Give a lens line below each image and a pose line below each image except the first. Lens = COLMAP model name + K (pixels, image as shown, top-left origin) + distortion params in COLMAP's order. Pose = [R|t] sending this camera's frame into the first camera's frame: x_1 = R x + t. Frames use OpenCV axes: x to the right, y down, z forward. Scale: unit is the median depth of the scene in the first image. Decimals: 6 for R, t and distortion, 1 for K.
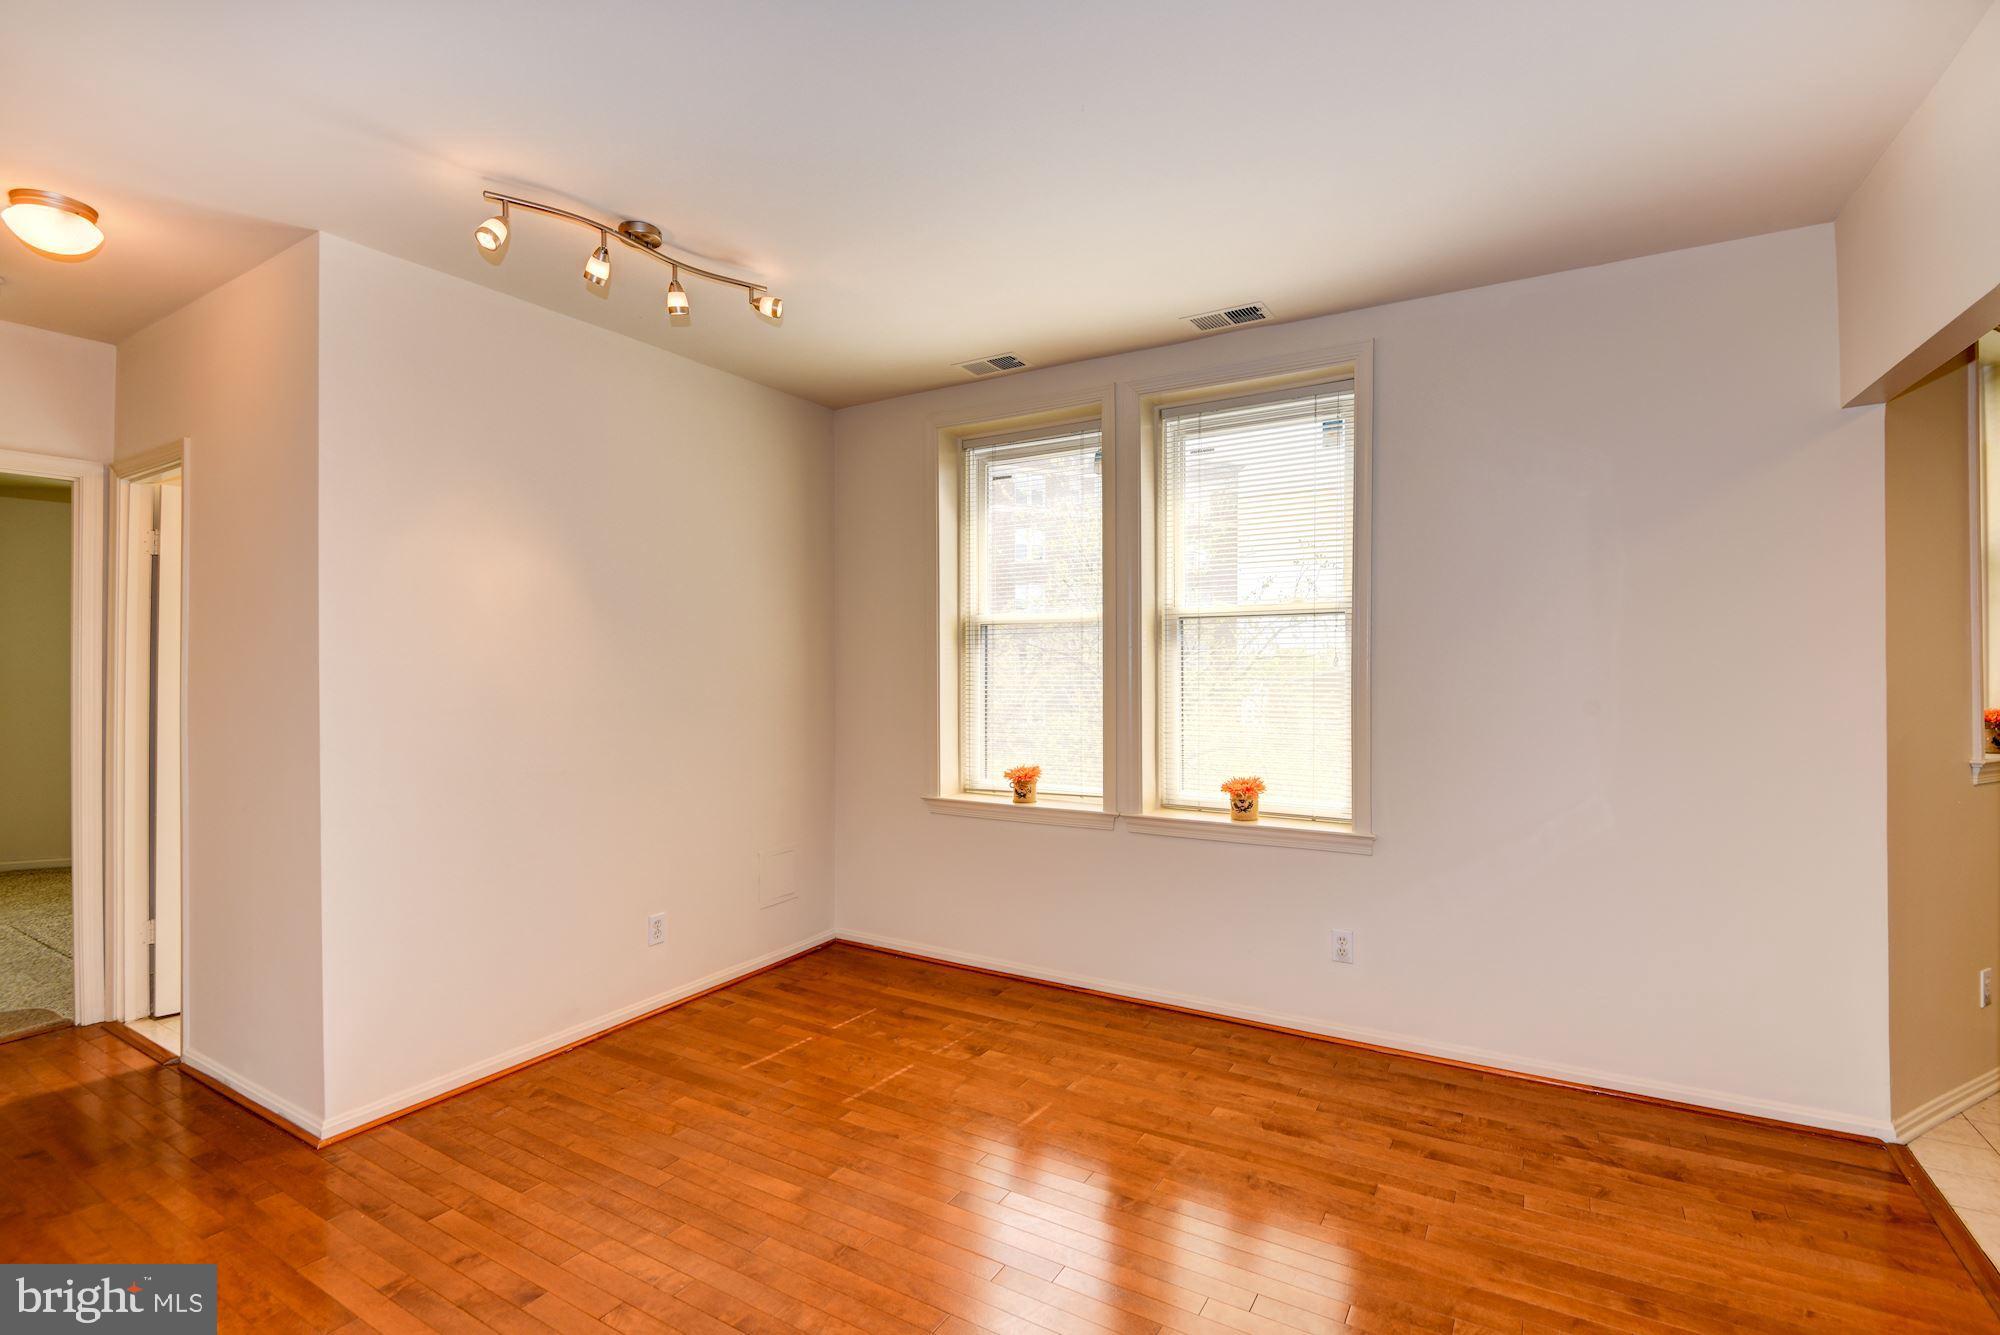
lens RADIAL K [[919.3, 0, 967.8], [0, 919.3, 661.7], [0, 0, 1]] dist [0.015520, -0.017973]
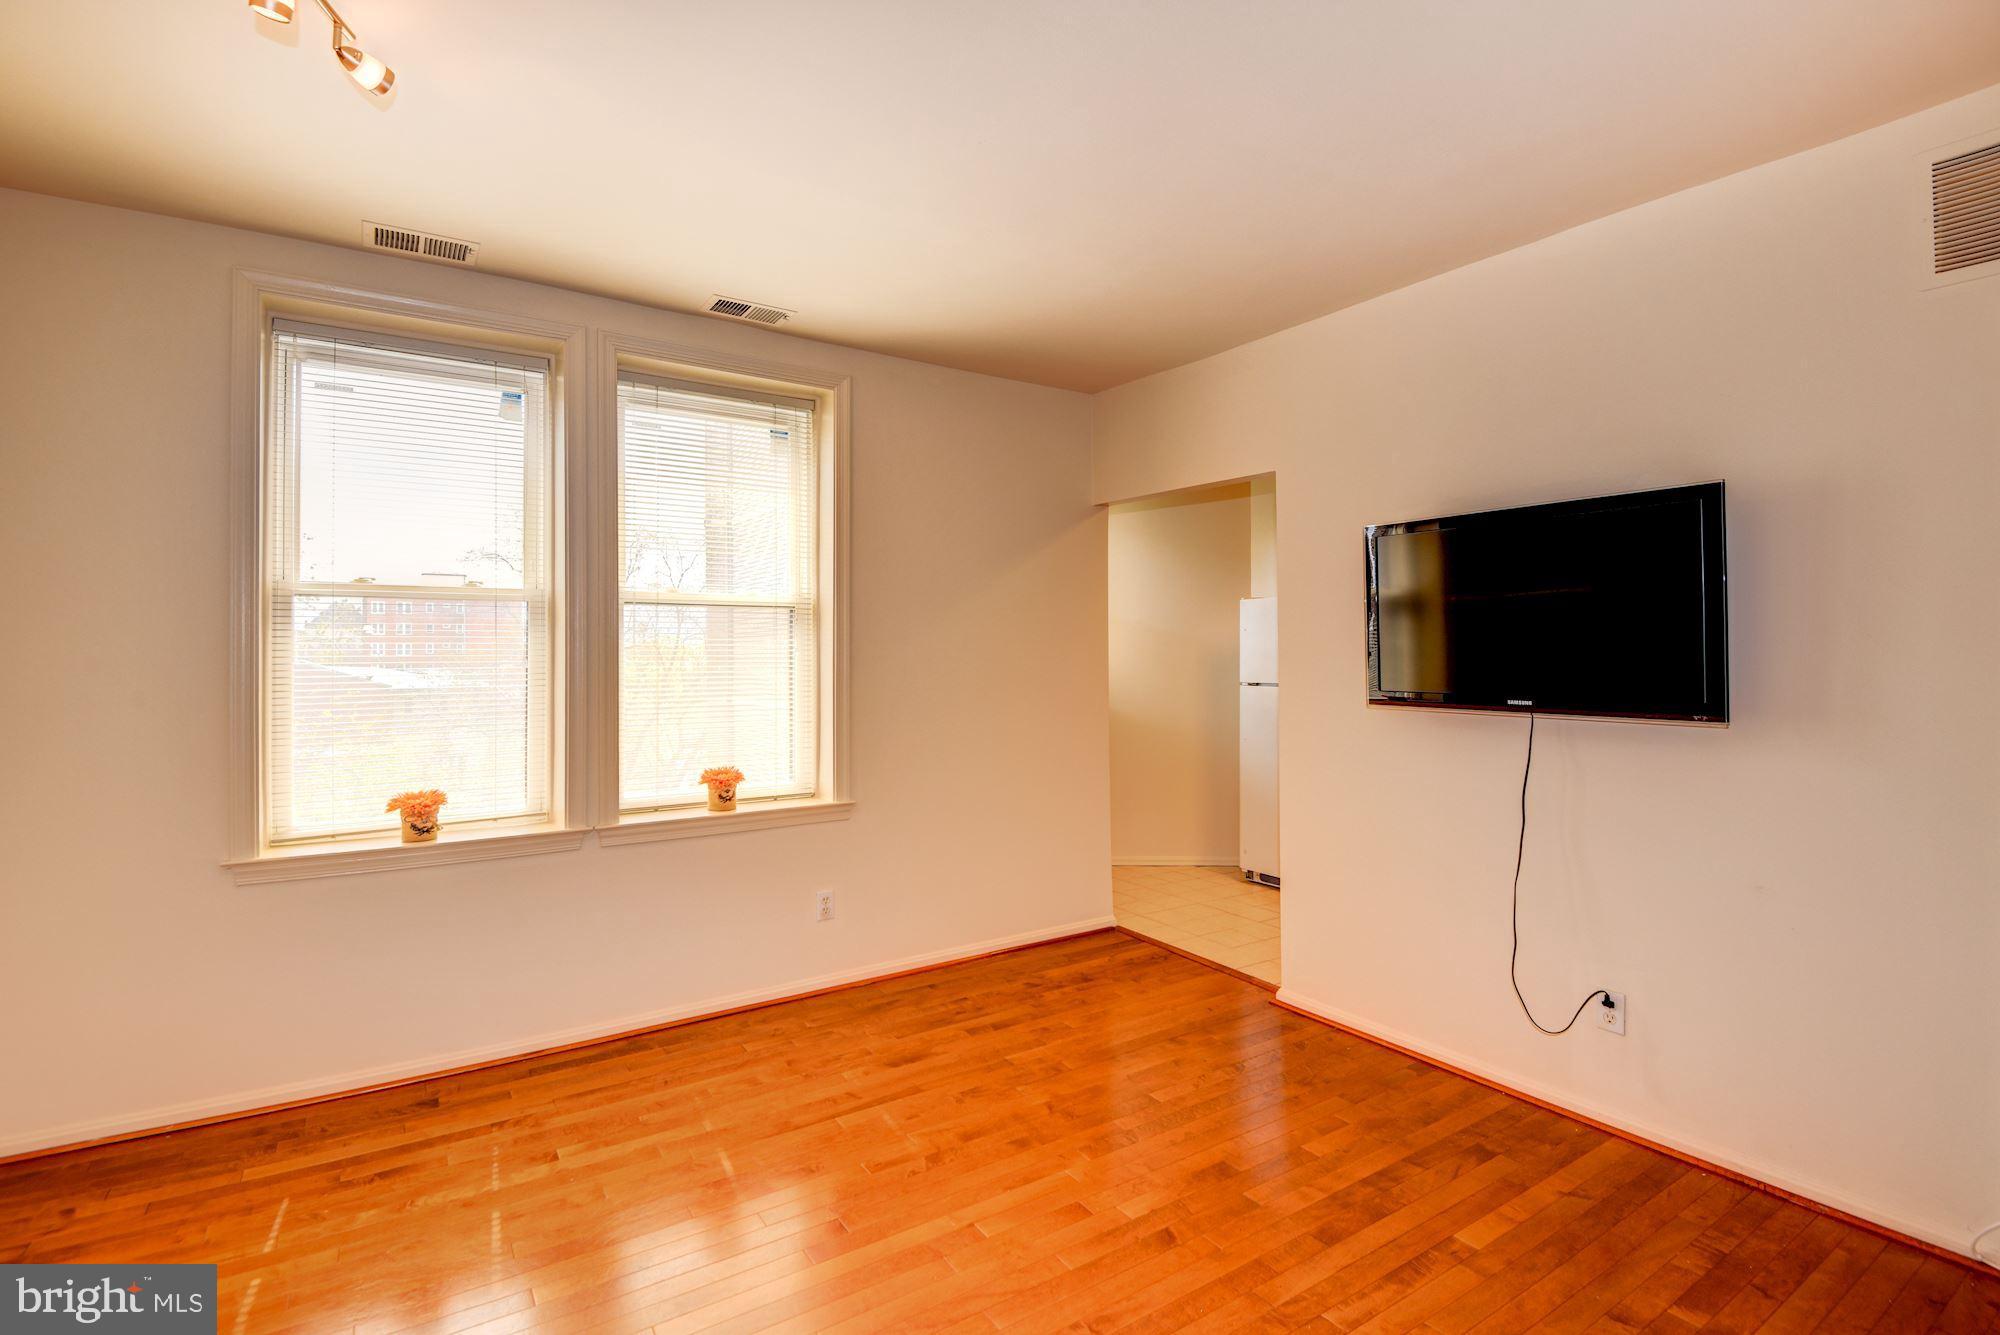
lens RADIAL K [[899.0, 0, 1053.6], [0, 899.0, 641.7], [0, 0, 1]] dist [0.014261, -0.012791]
pose [[0.423243, 0.014934, 0.905893, -0.472953], [-0.002416, 0.999879, -0.015354, 0.004002], [-0.906013, 0.004309, 0.423228, 0.283555]]
